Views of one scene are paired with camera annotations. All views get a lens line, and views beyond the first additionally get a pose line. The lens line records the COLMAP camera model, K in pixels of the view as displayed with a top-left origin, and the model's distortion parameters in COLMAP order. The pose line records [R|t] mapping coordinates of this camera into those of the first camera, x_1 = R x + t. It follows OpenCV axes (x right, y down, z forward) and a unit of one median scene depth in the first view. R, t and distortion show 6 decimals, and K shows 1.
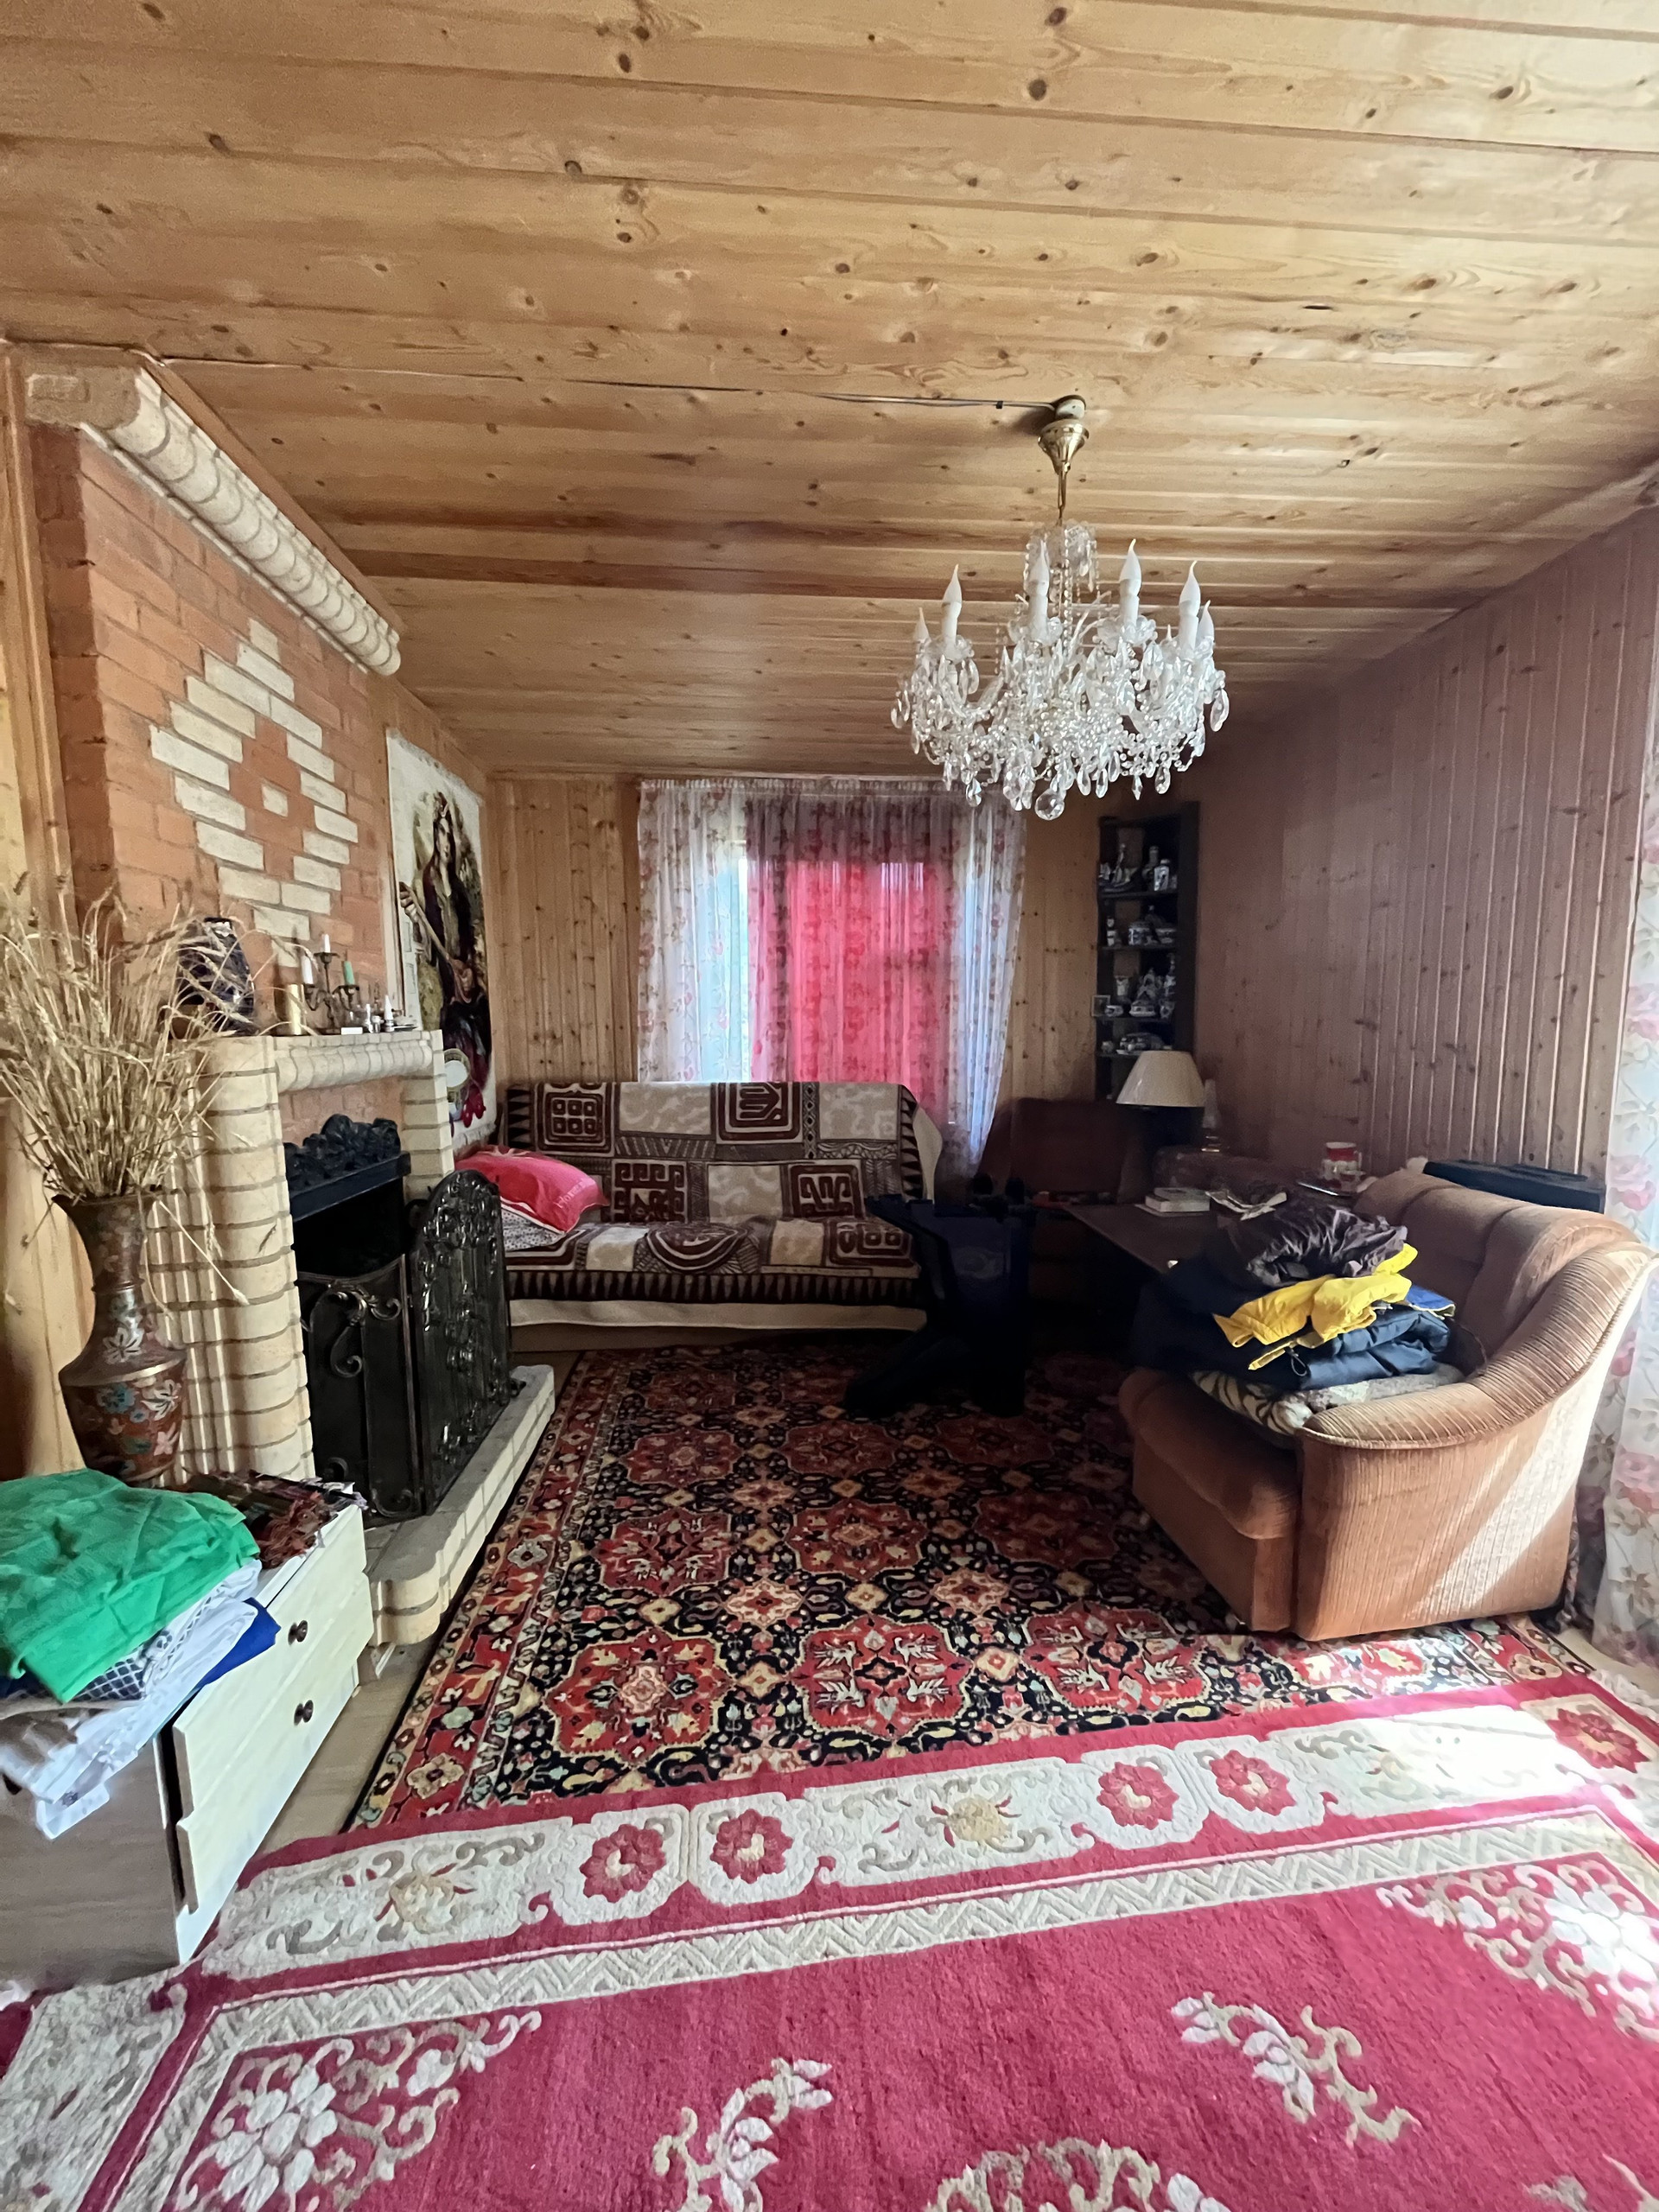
lens RADIAL K [[897.7, 0, 841.9], [0, 897.7, 1102.4], [0, 0, 1]] dist [-0.001935, -0.000097]
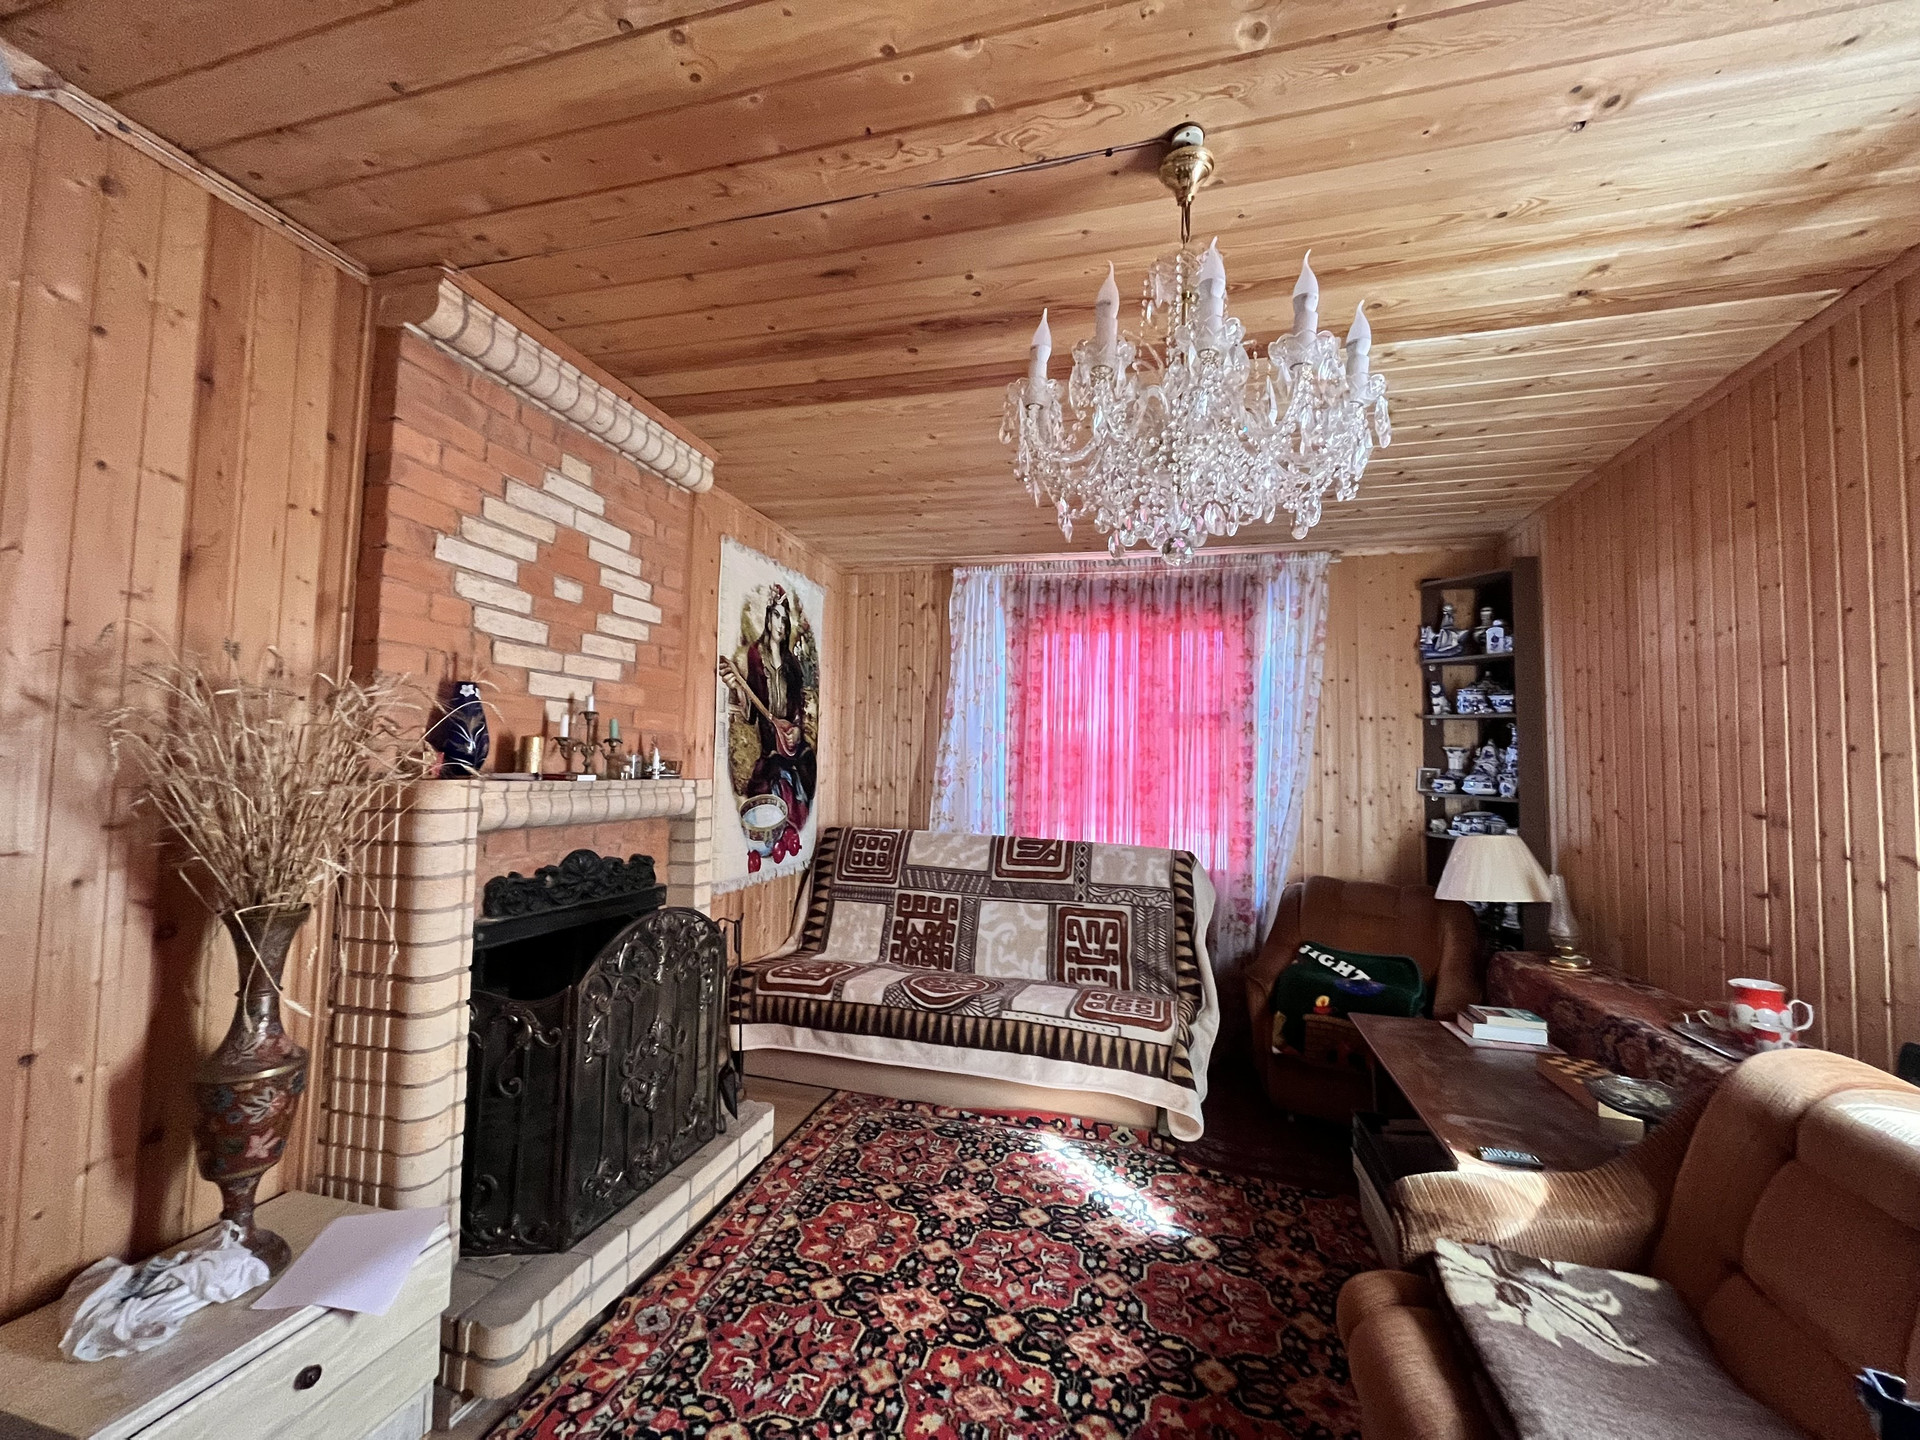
lens RADIAL K [[773.6, 0, 953.9], [0, 773.6, 710.8], [0, 0, 1]] dist [-0.002187, 0.000036]
pose [[0.935349, 0.008928, -0.353615, 0.281581], [-0.070180, 0.984493, -0.160776, -0.040876], [0.346696, 0.175198, 0.921470, 0.253069]]
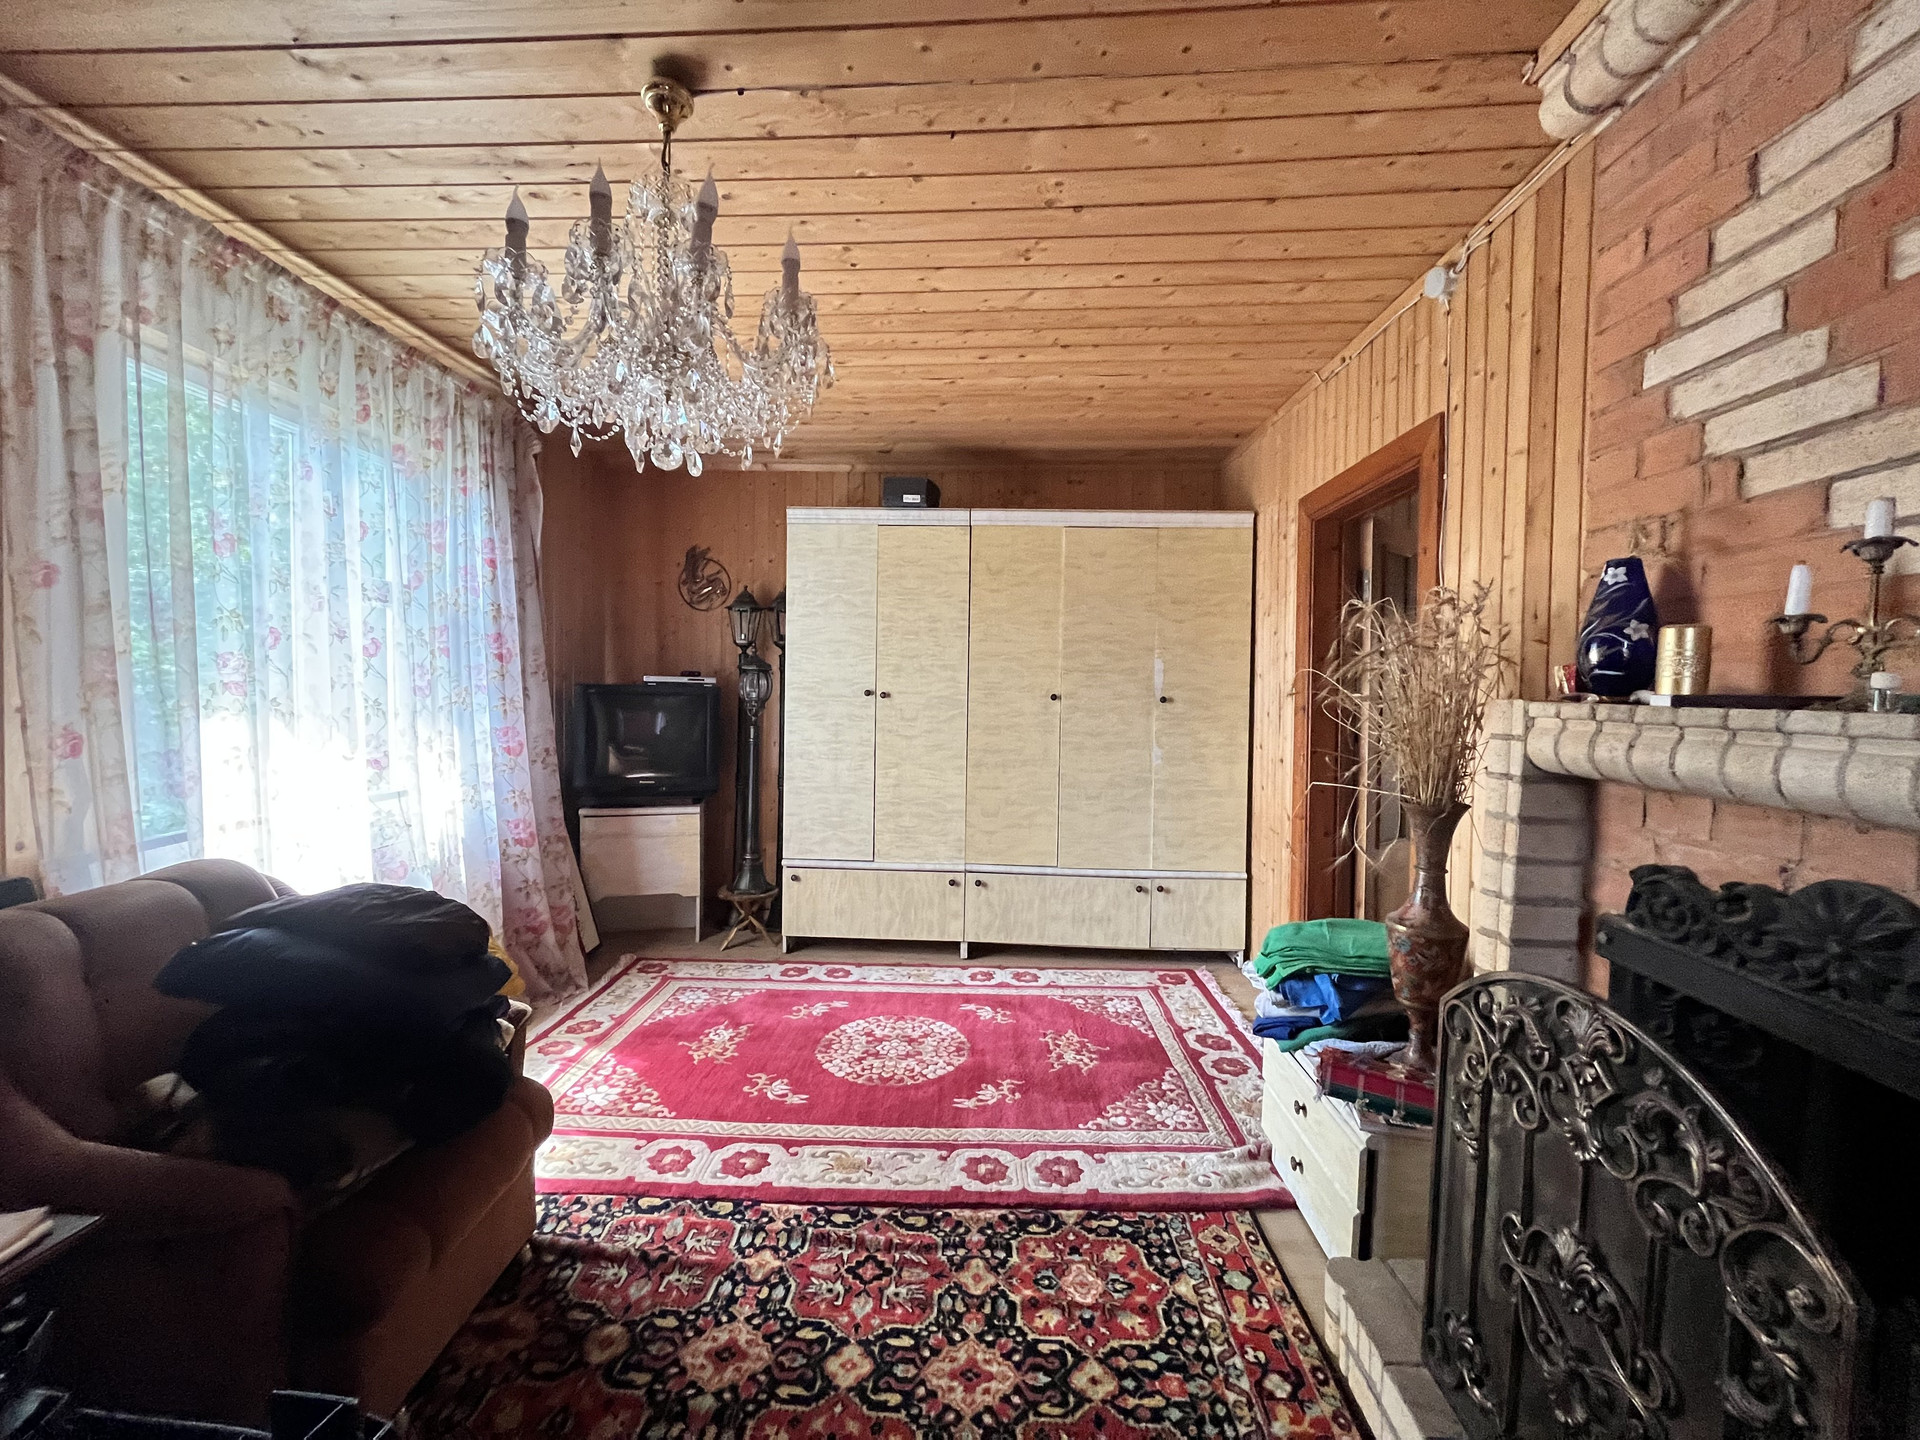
lens RADIAL K [[773.6, 0, 953.9], [0, 773.6, 710.8], [0, 0, 1]] dist [-0.002187, 0.000036]
pose [[-0.990275, -0.007141, 0.138941, -0.175026], [0.010568, 0.991936, 0.126297, -0.154297], [-0.138723, 0.126537, -0.982214, 1.705934]]
